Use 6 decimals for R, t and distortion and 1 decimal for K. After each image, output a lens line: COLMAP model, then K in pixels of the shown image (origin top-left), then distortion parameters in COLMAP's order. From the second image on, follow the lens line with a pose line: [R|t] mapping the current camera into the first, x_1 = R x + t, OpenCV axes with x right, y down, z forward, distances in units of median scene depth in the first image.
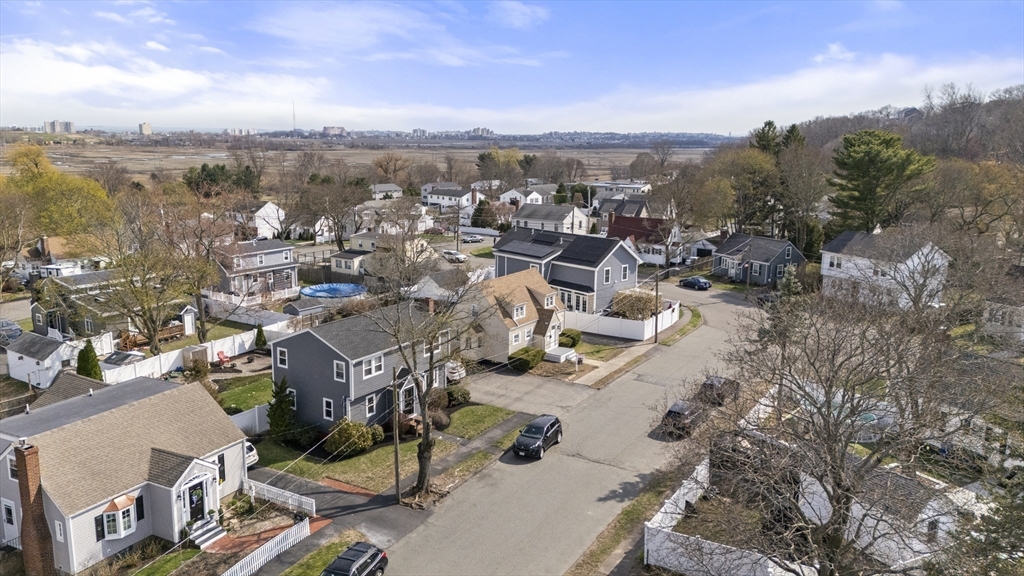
lens RADIAL K [[755.3, 0, 512.0], [0, 755.3, 288.0], [0, 0, 1]] dist [0.107635, -0.139249]
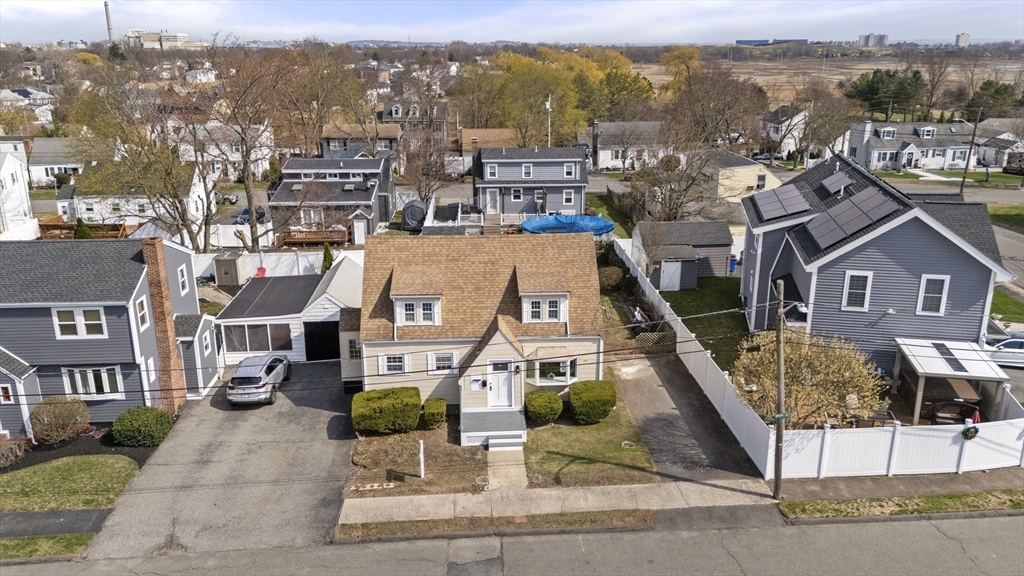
lens RADIAL K [[784.1, 0, 512.0], [0, 784.1, 288.0], [0, 0, 1]] dist [0.104593, -0.134880]
pose [[0.586288, 0.223897, -0.778547, 0.348417], [-0.149939, 0.974435, 0.167319, -0.061234], [0.796106, 0.018638, 0.604871, 0.611511]]
